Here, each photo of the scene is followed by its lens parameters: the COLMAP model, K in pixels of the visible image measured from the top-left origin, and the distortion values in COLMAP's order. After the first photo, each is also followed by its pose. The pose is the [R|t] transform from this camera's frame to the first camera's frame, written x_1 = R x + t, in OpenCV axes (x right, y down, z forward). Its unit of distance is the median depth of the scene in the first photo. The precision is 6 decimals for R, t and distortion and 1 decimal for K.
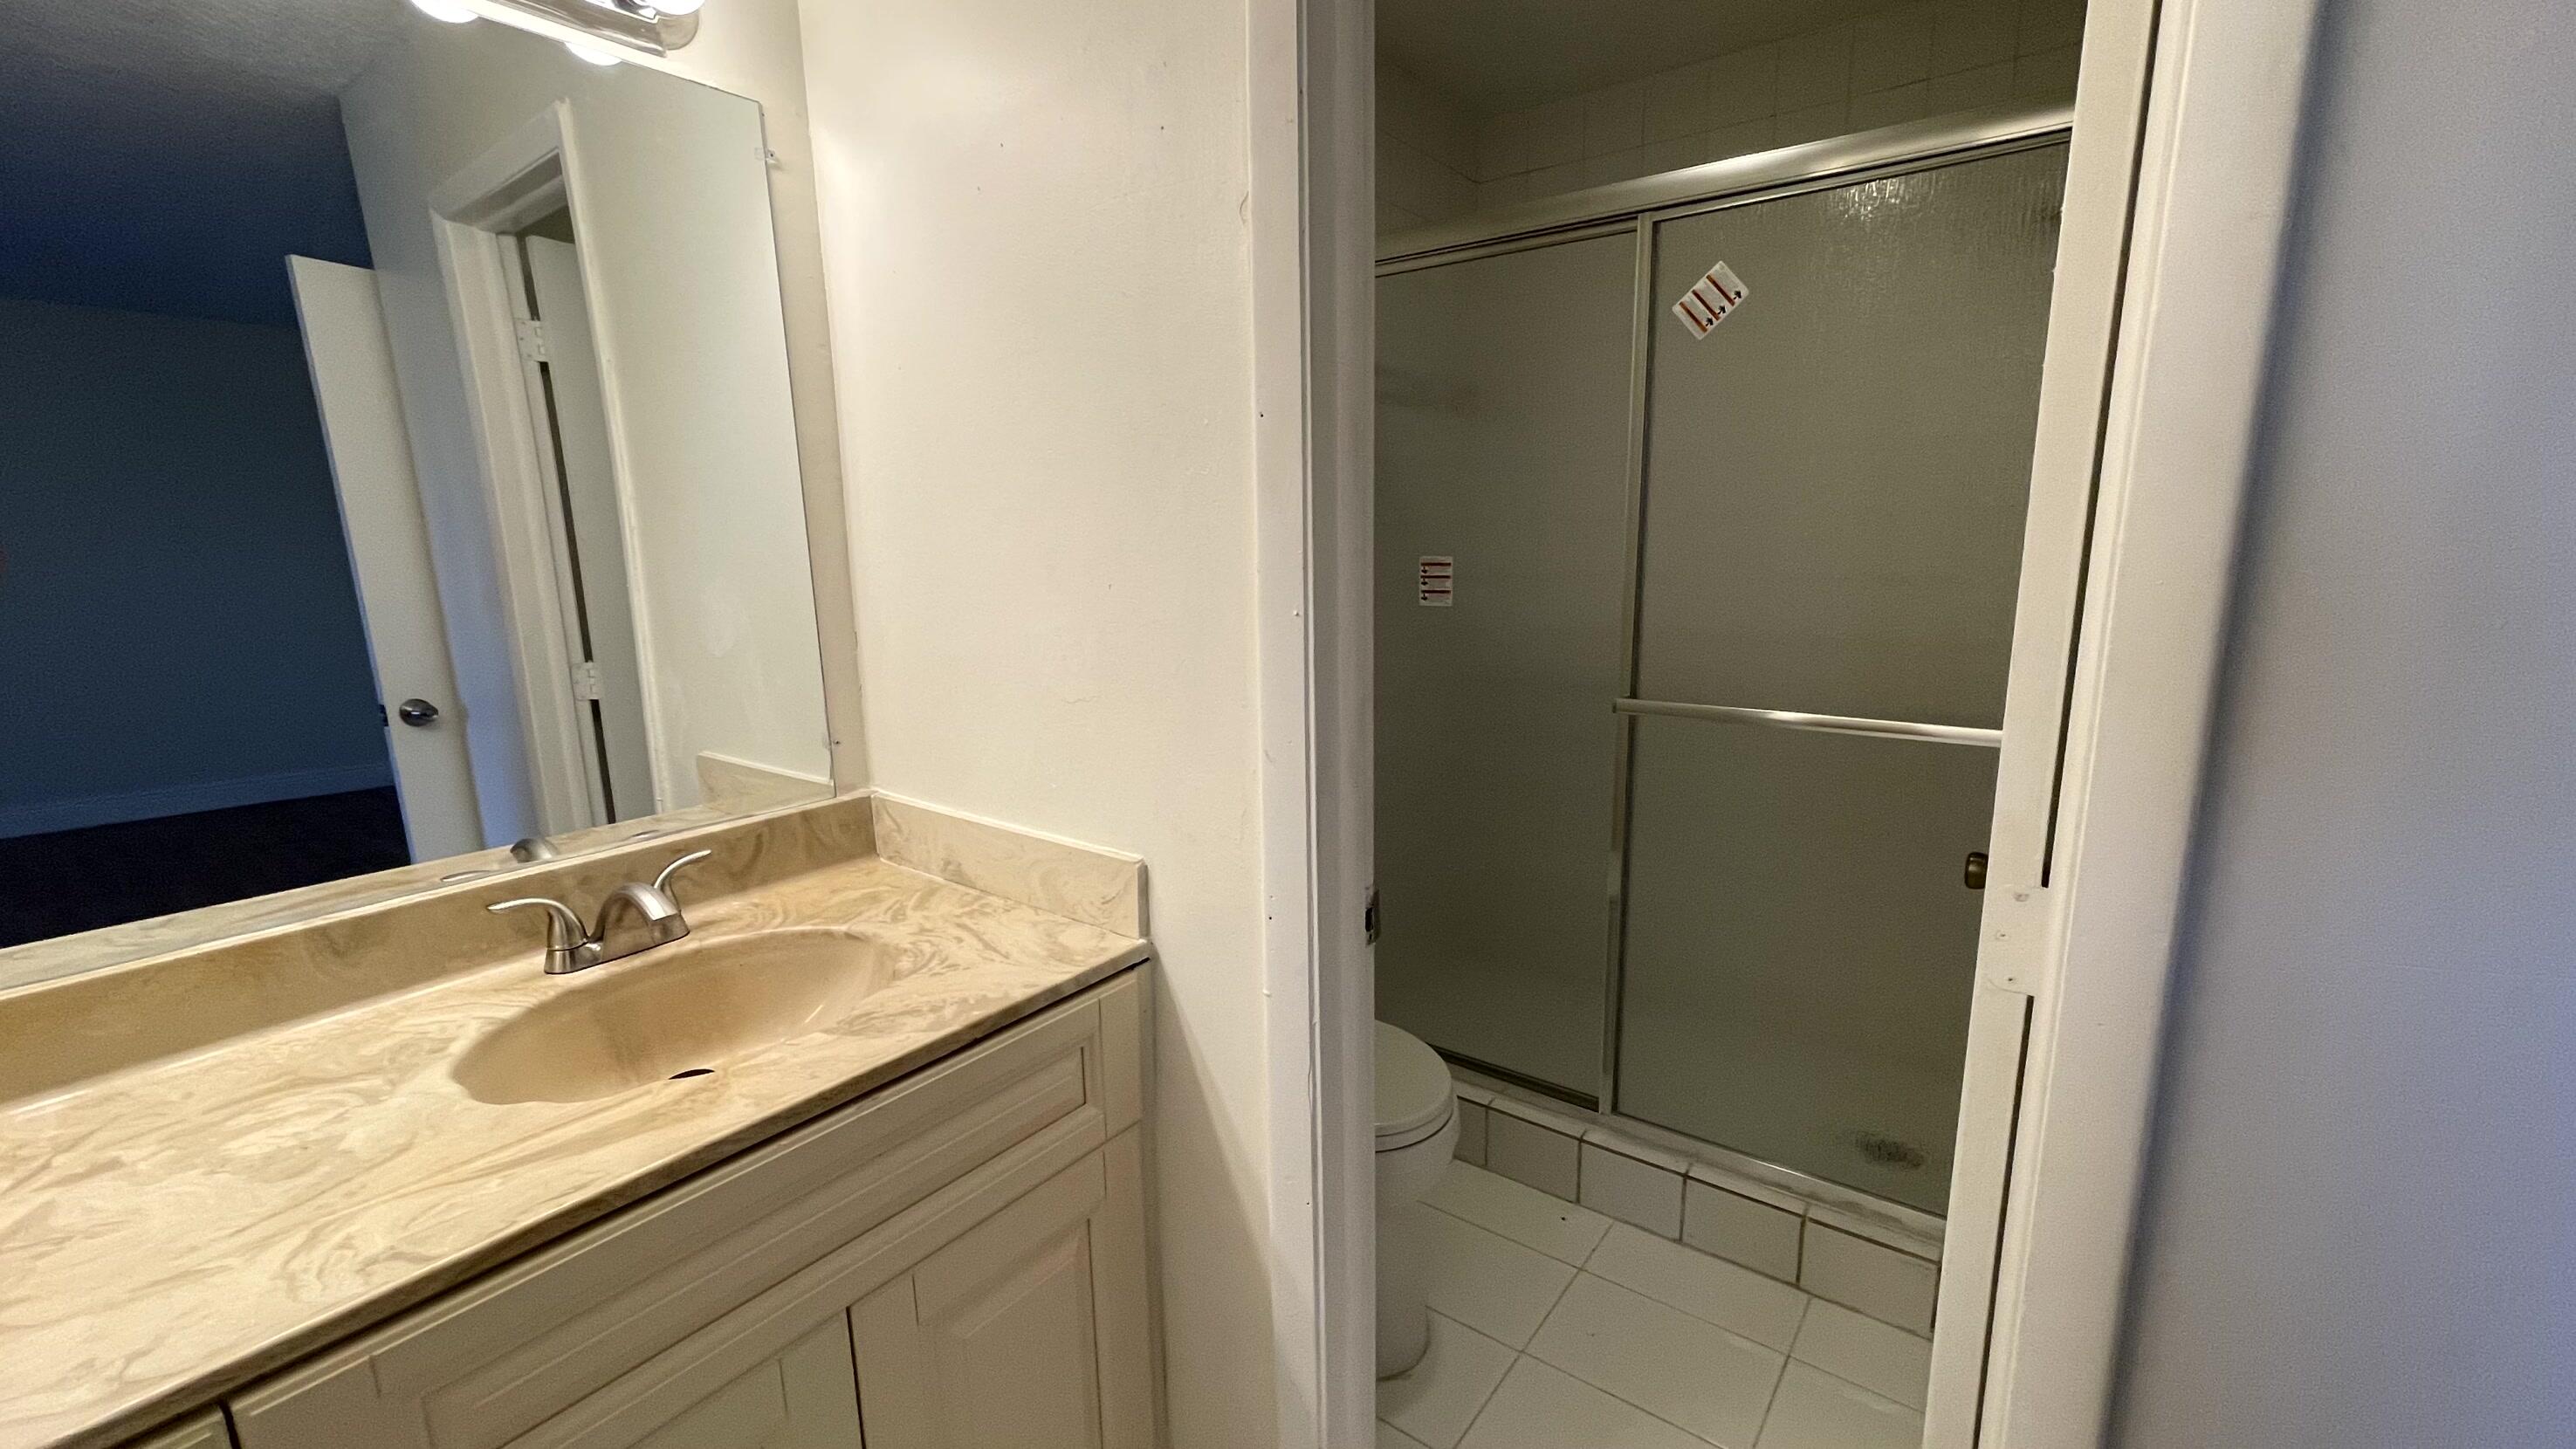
lens RADIAL K [[1046.9, 0, 1297.8], [0, 1046.9, 731.4], [0, 0, 1]] dist [0.013776, -0.000201]
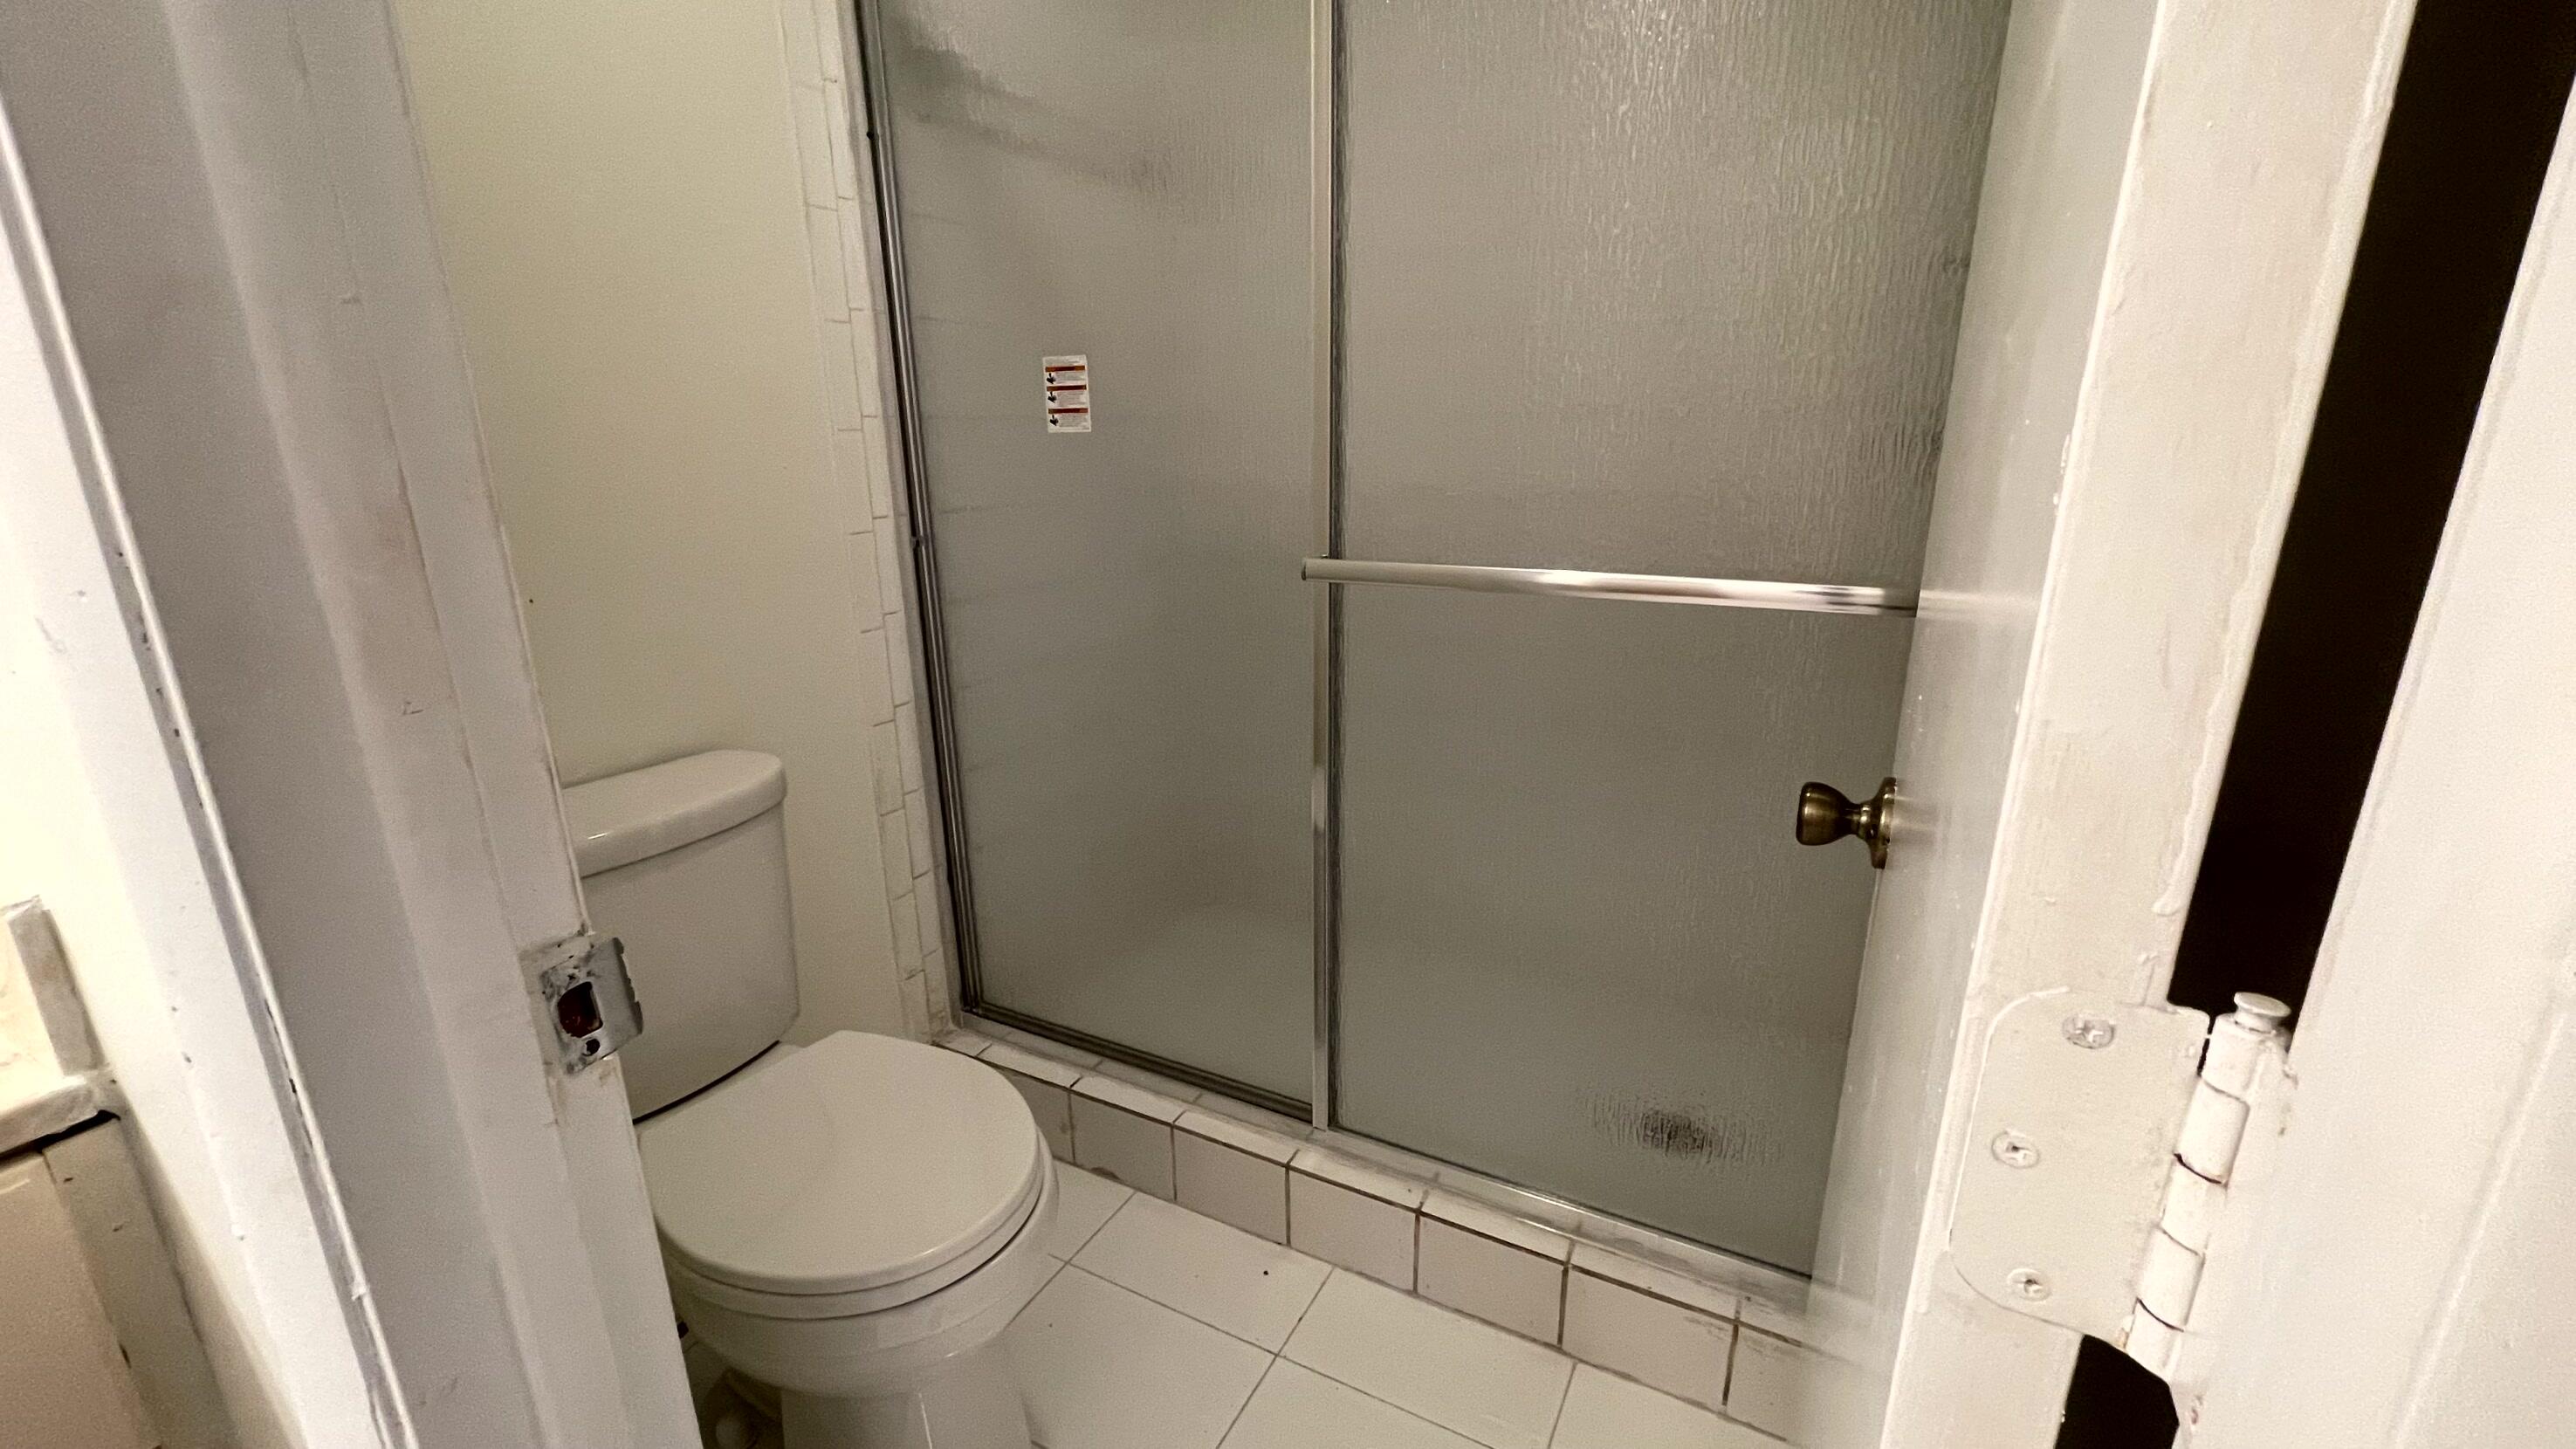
lens RADIAL K [[1046.9, 0, 1281.0], [0, 1046.9, 729.6], [0, 0, 1]] dist [0.013776, -0.000201]
pose [[0.988930, -0.035503, 0.144074, 0.179264], [0.022838, 0.995803, 0.088632, 0.017737], [-0.146616, -0.084360, 0.985590, 0.316349]]
